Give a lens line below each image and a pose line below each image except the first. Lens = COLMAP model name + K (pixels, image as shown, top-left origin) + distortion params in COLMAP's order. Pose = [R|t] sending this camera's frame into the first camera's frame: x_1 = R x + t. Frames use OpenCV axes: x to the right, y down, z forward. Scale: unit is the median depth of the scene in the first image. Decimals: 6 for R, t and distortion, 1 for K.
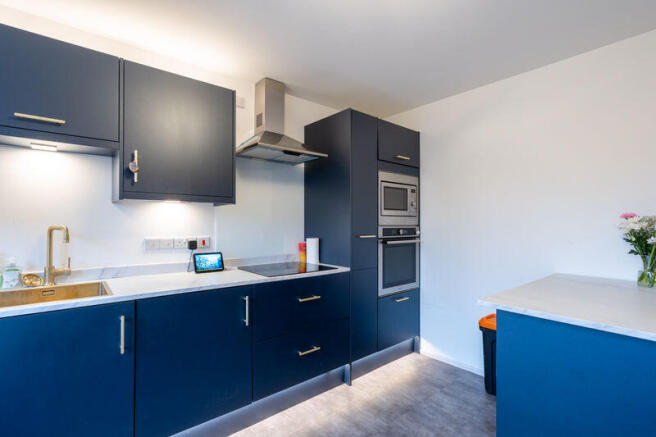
lens RADIAL K [[303.9, 0, 322.7], [0, 303.9, 222.6], [0, 0, 1]] dist [0.001796, 0.002138]
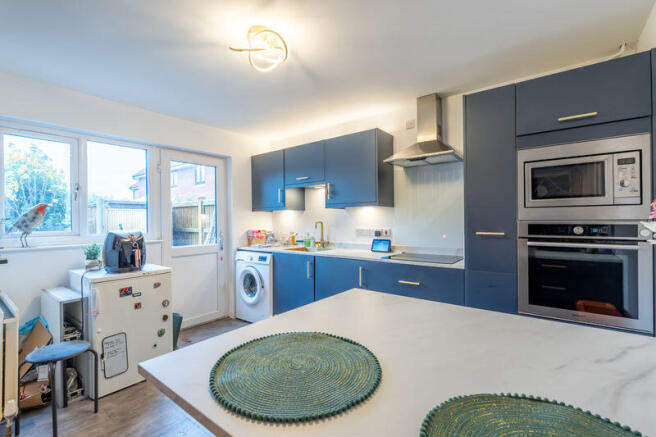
lens RADIAL K [[303.9, 0, 323.0], [0, 303.9, 218.3], [0, 0, 1]] dist [0.001796, 0.002138]
pose [[0.209568, -0.009734, -0.977746, 0.841390], [0.010369, 0.999916, -0.007732, 0.004728], [0.977739, -0.008518, 0.209651, 0.344967]]
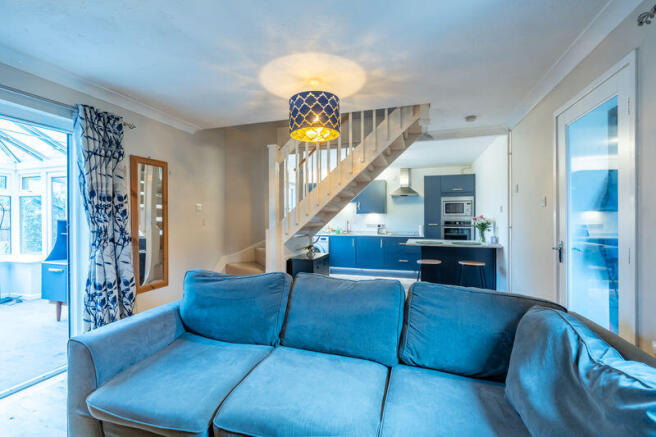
lens RADIAL K [[303.9, 0, 325.6], [0, 303.9, 220.2], [0, 0, 1]] dist [0.001796, 0.002138]
pose [[0.546577, -0.003569, -0.837401, 1.700584], [0.003539, 0.999992, -0.001952, 0.012218], [0.837401, -0.001896, 0.546586, -1.088211]]
